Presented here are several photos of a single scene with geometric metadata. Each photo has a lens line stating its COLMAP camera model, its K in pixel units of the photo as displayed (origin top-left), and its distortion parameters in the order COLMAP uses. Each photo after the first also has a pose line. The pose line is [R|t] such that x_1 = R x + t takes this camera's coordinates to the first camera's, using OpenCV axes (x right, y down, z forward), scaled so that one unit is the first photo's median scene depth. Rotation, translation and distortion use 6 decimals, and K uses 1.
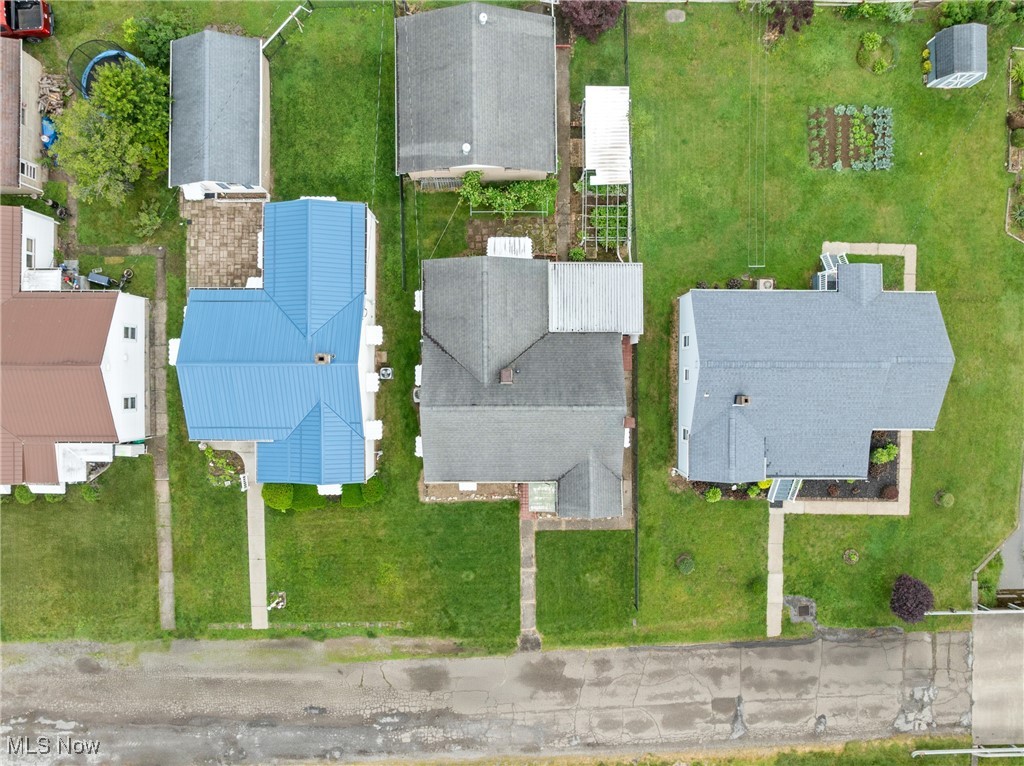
lens RADIAL K [[742.6, 0, 517.1], [0, 742.6, 398.3], [0, 0, 1]] dist [-0.009735, -0.000320]
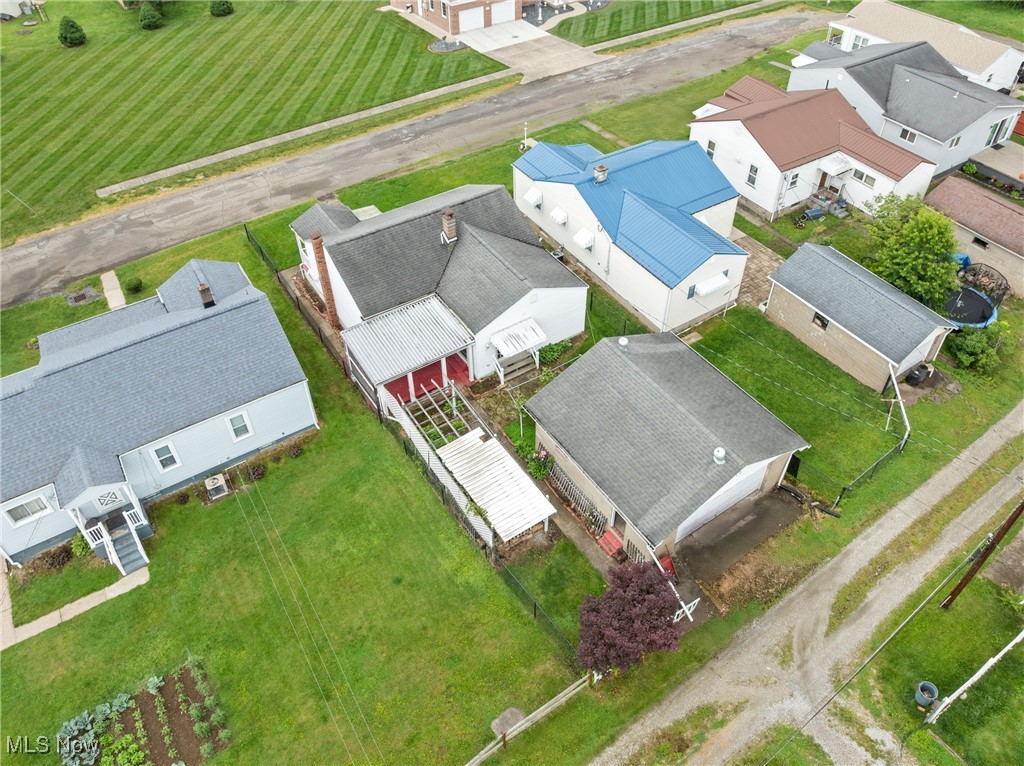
lens RADIAL K [[742.6, 0, 517.1], [0, 742.6, 398.3], [0, 0, 1]] dist [-0.009735, -0.000320]
pose [[-0.840497, 0.364087, -0.401255, 0.350202], [-0.541562, -0.587246, 0.601543, -0.724103], [-0.016622, 0.722899, 0.690753, 0.412450]]
